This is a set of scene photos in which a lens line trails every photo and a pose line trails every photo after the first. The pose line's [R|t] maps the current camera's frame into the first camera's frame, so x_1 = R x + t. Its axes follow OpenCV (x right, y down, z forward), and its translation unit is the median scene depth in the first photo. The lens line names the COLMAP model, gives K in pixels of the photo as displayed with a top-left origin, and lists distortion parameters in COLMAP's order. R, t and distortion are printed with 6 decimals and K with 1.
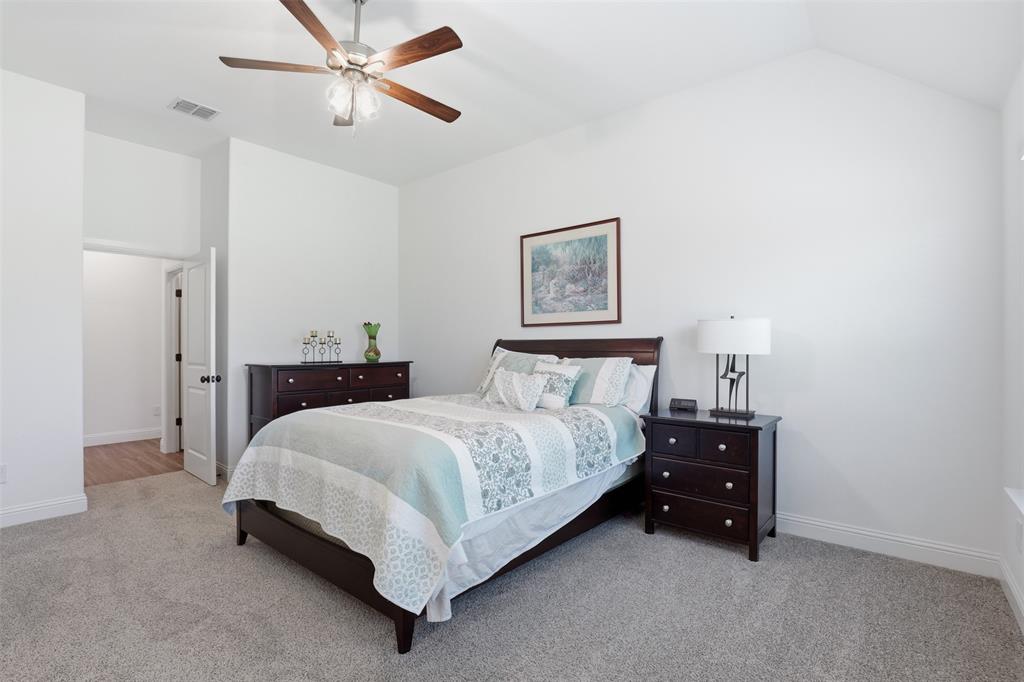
lens RADIAL K [[477.0, 0, 508.4], [0, 477.0, 346.4], [0, 0, 1]] dist [-0.022243, 0.000283]
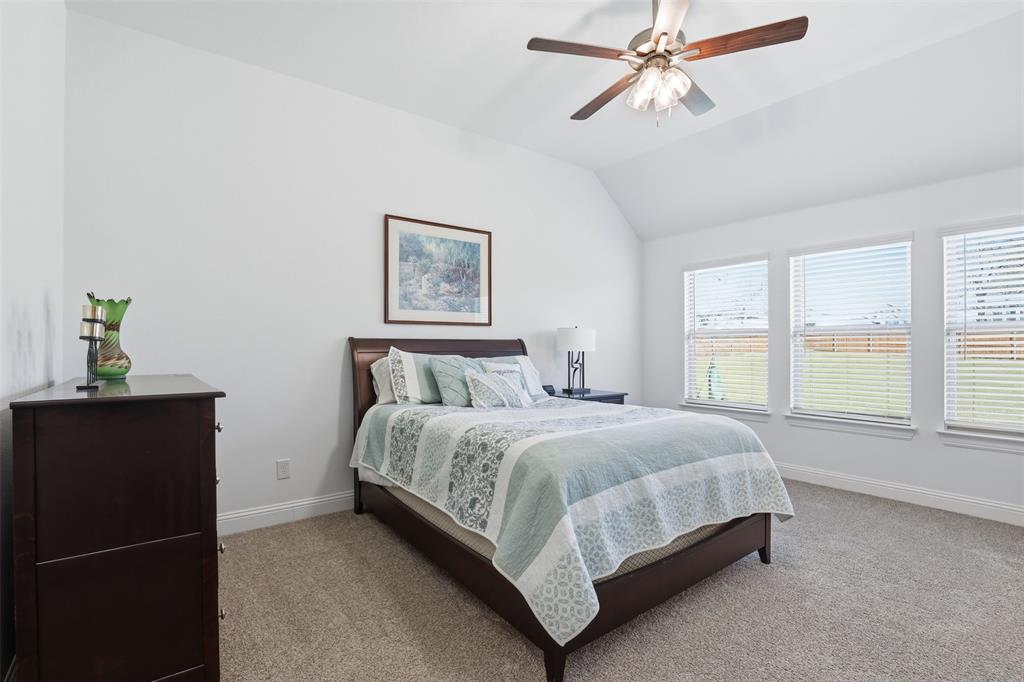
lens RADIAL K [[477.0, 0, 508.4], [0, 477.0, 346.4], [0, 0, 1]] dist [-0.022243, 0.000283]
pose [[0.237224, -0.002458, 0.971452, -0.796185], [-0.002020, 0.999993, 0.003024, -0.003294], [-0.971453, -0.002680, 0.237218, 0.643283]]
